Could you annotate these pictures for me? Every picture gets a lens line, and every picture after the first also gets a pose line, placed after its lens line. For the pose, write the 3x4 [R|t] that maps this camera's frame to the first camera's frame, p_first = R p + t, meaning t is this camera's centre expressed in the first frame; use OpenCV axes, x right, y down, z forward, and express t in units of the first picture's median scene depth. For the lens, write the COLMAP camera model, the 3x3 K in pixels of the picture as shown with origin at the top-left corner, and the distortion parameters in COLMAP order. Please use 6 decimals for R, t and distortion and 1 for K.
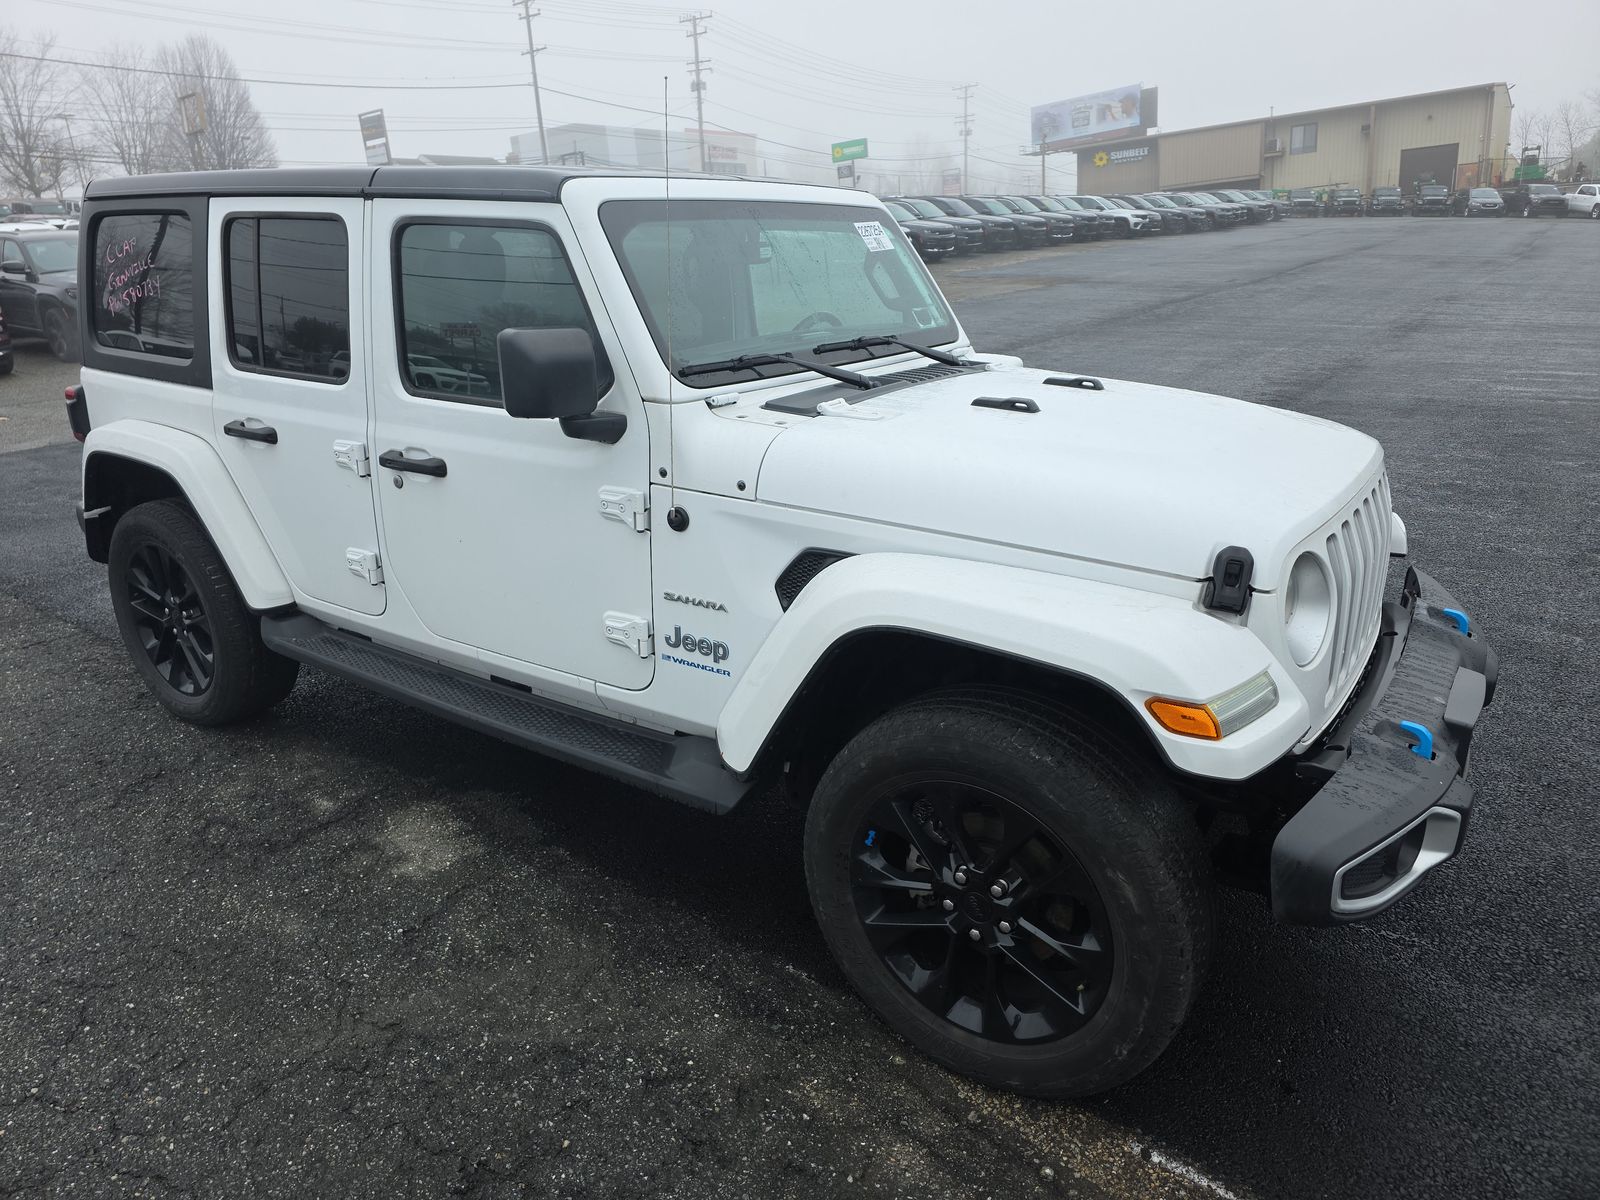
lens RADIAL K [[1088.6, 0, 800.0], [0, 1088.6, 600.0], [0, 0, 1]] dist [0.006918, -0.002967]
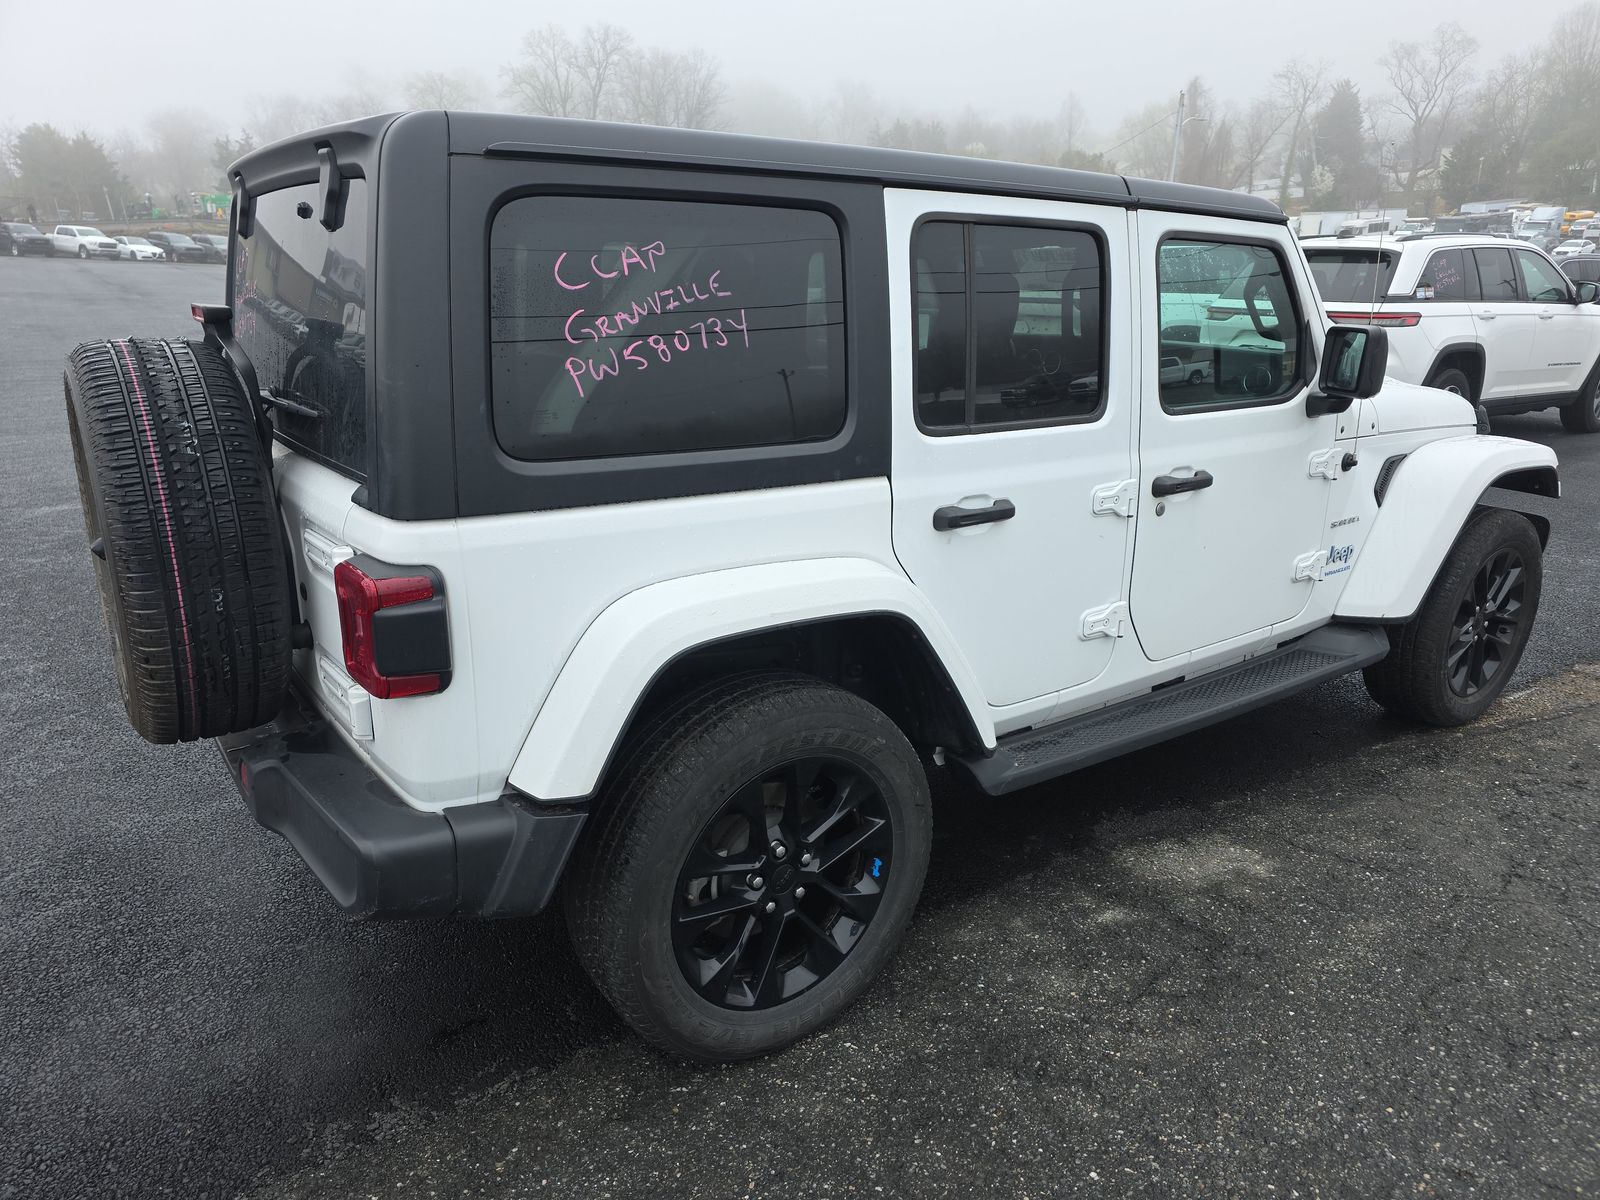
lens RADIAL K [[1088.6, 0, 800.0], [0, 1088.6, 600.0], [0, 0, 1]] dist [0.006918, -0.002967]
pose [[0.344232, -0.266585, 0.900243, -1.362673], [0.296421, 0.940660, 0.165208, -0.285798], [-0.890864, 0.209981, 0.402827, 0.924022]]
